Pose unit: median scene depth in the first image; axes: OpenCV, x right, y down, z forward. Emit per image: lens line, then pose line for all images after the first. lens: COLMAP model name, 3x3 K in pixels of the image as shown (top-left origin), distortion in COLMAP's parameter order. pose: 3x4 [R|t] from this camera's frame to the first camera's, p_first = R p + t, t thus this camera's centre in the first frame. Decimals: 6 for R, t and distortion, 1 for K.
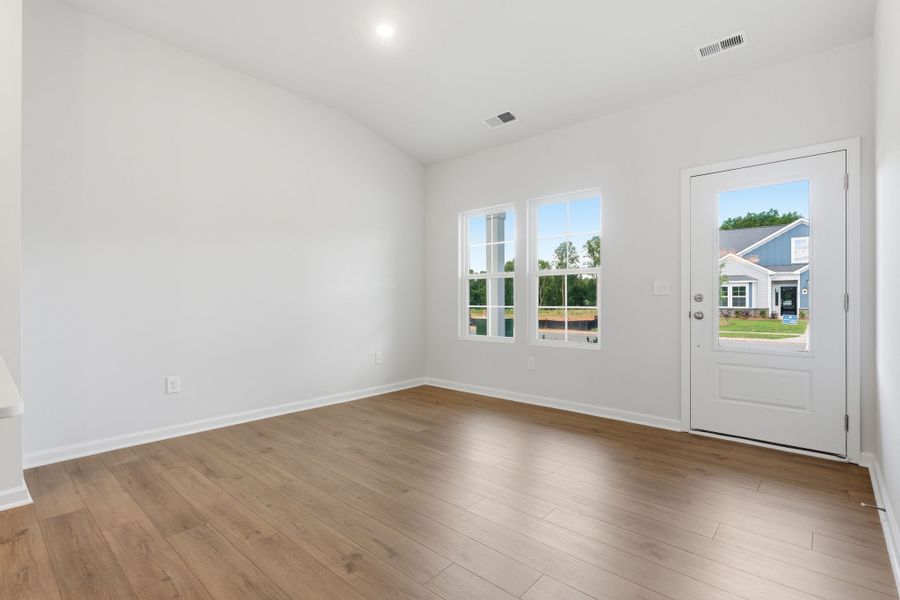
lens RADIAL K [[423.2, 0, 453.4], [0, 423.2, 301.8], [0, 0, 1]] dist [0.002475, 0.000856]
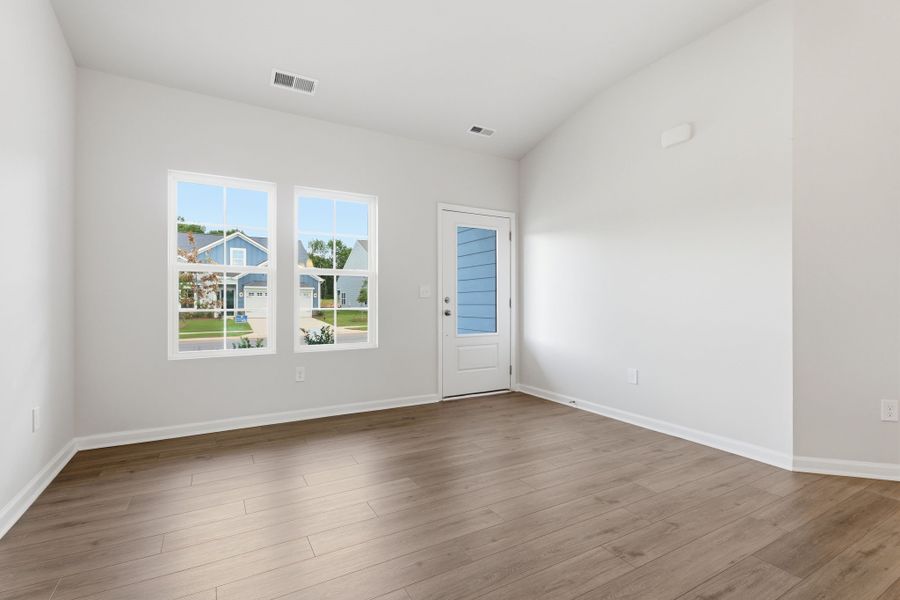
lens RADIAL K [[423.2, 0, 453.4], [0, 423.2, 301.8], [0, 0, 1]] dist [0.002475, 0.000856]
pose [[0.310307, 0.002986, 0.950632, -0.666725], [0.001551, 0.999992, -0.003648, 0.001758], [-0.950635, 0.002606, 0.310299, 0.529943]]
